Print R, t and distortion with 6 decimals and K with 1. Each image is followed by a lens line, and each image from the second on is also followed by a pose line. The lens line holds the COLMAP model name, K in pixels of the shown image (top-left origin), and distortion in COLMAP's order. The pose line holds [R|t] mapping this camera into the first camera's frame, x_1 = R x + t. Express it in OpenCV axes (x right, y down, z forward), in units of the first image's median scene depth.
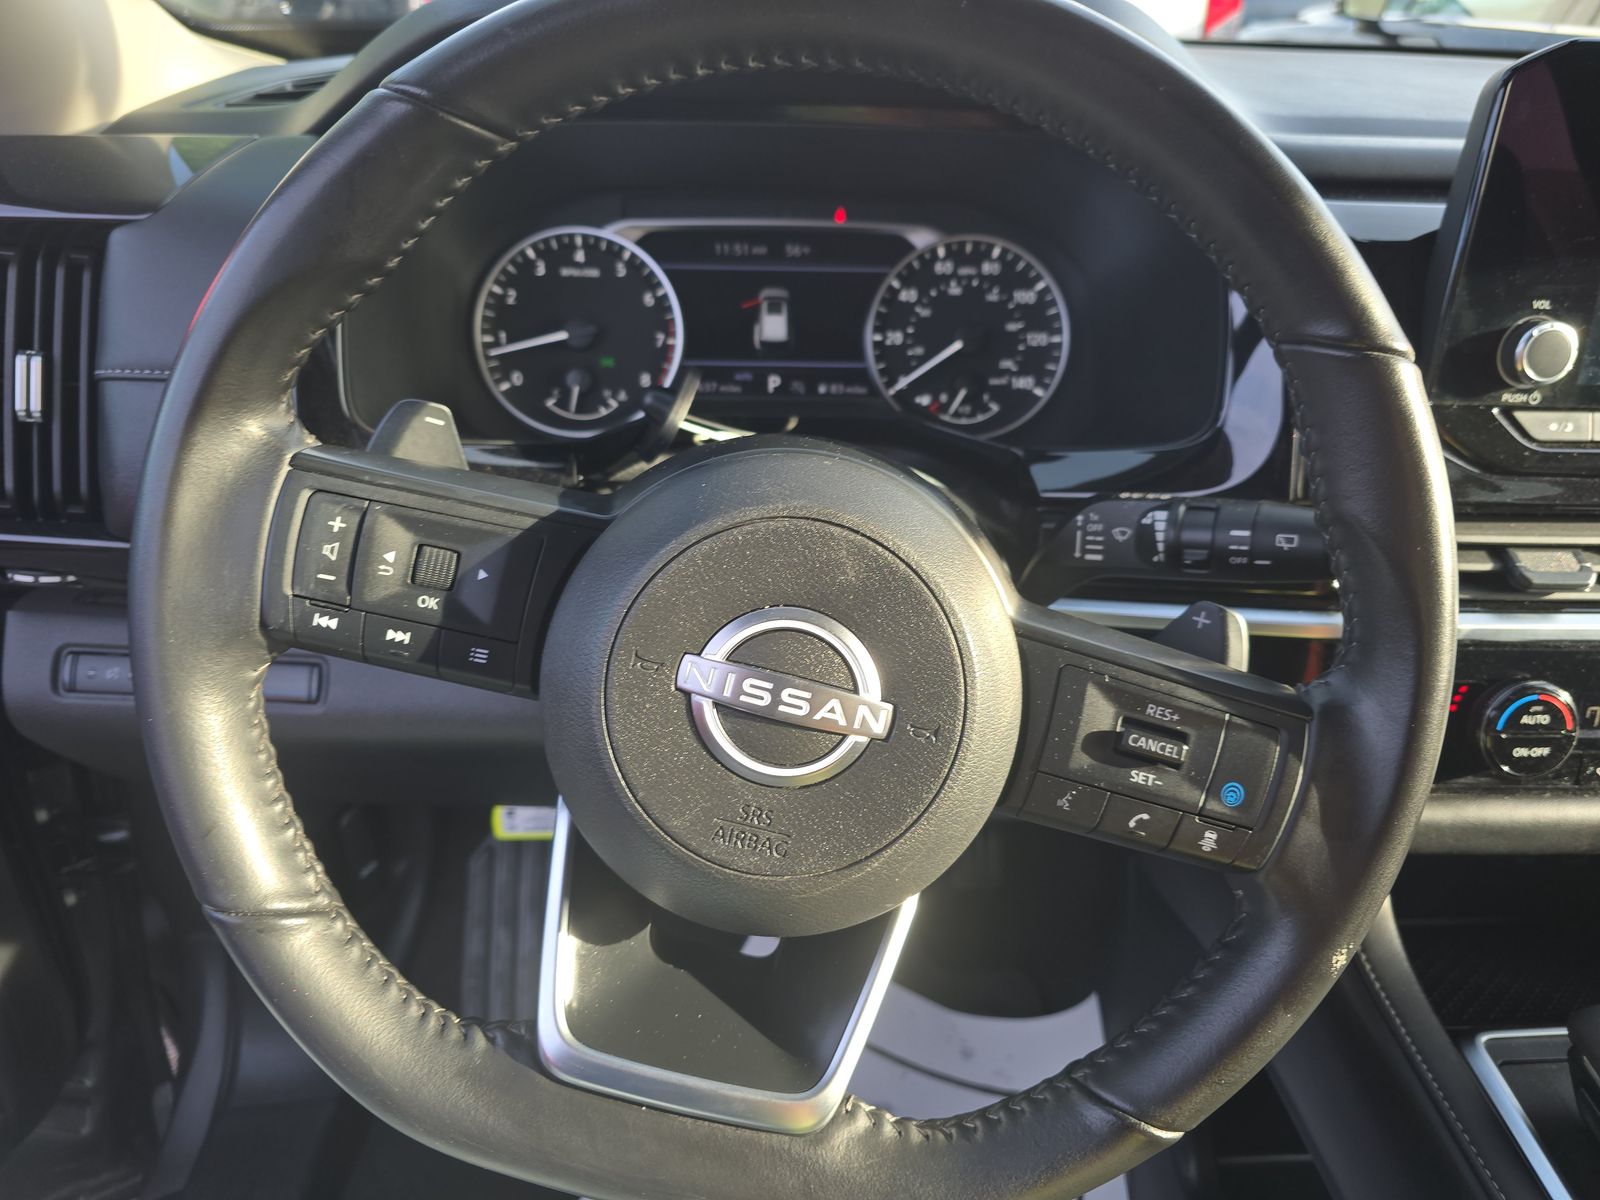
lens RADIAL K [[1077.6, 0, 796.5], [0, 1077.6, 595.5], [0, 0, 1]] dist [-0.016968, -0.025897]
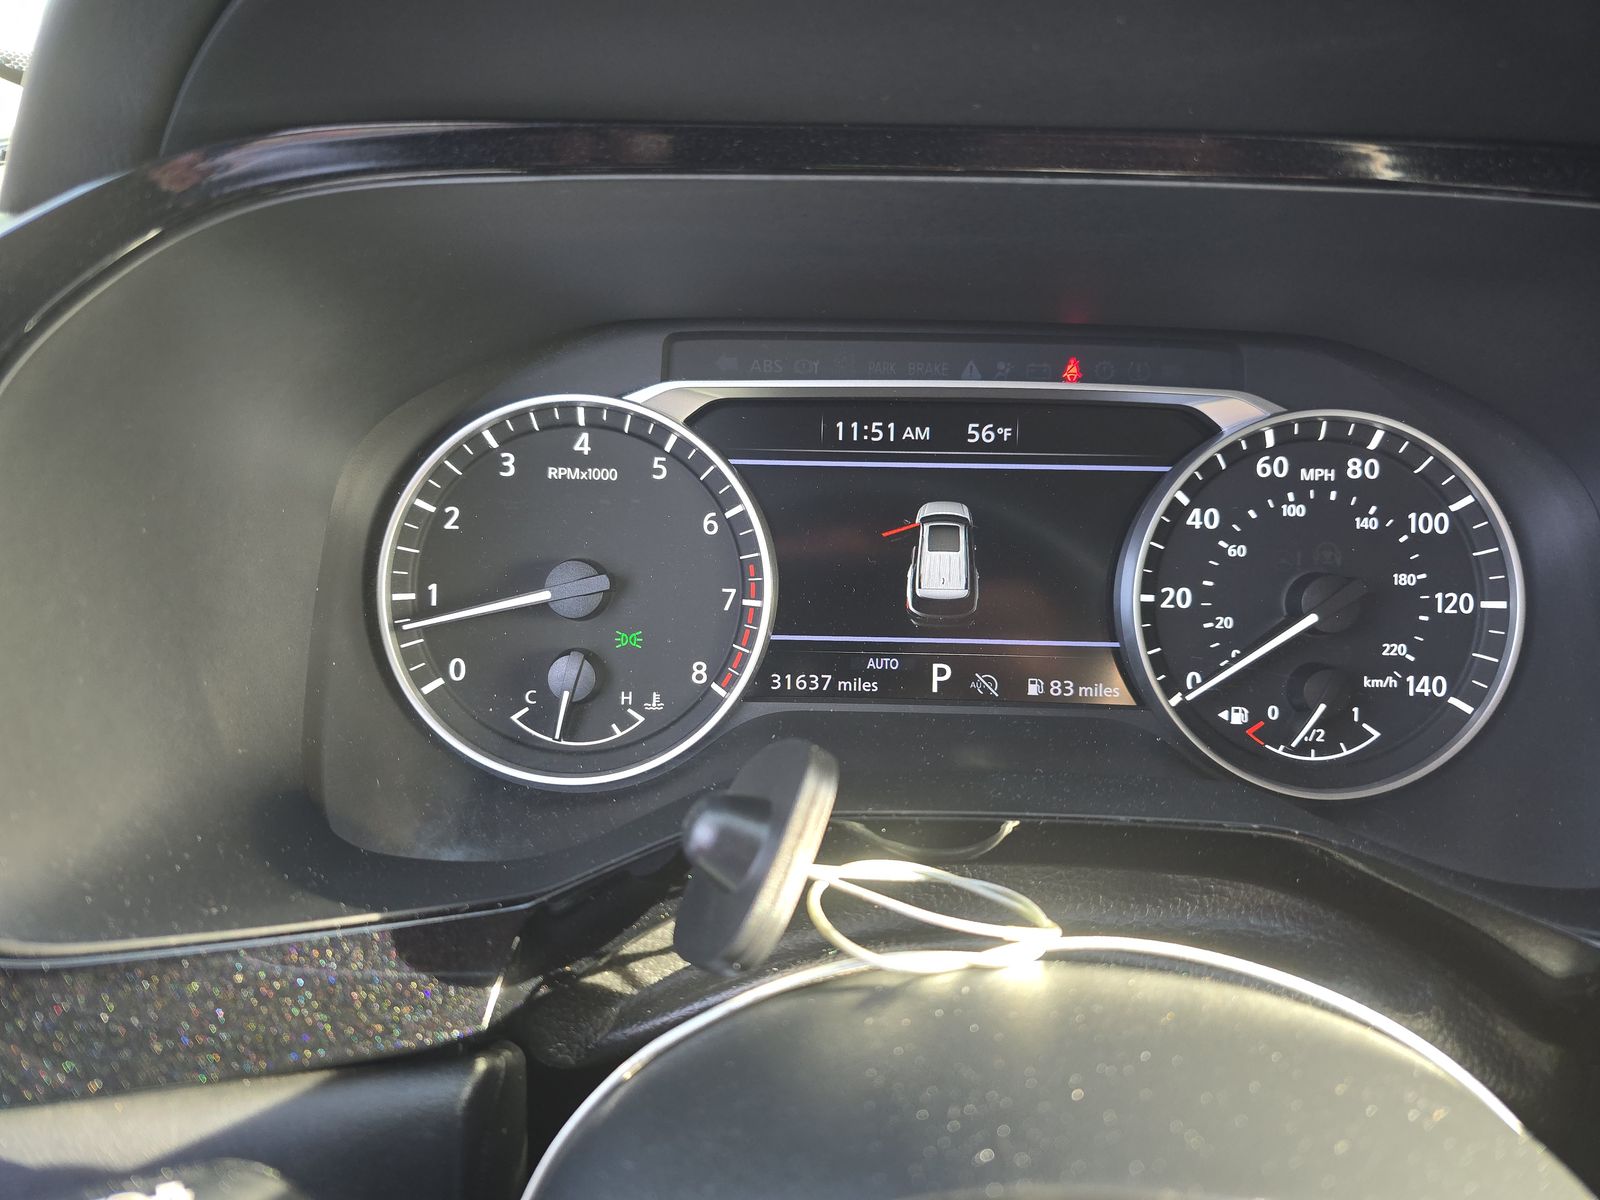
lens RADIAL K [[1077.6, 0, 787.5], [0, 1077.6, 610.1], [0, 0, 1]] dist [-0.016968, -0.025897]
pose [[0.996693, 0.016553, -0.079549, -0.057929], [-0.027120, 0.990658, -0.133649, -0.165357], [0.076594, 0.135364, 0.987831, 0.491532]]
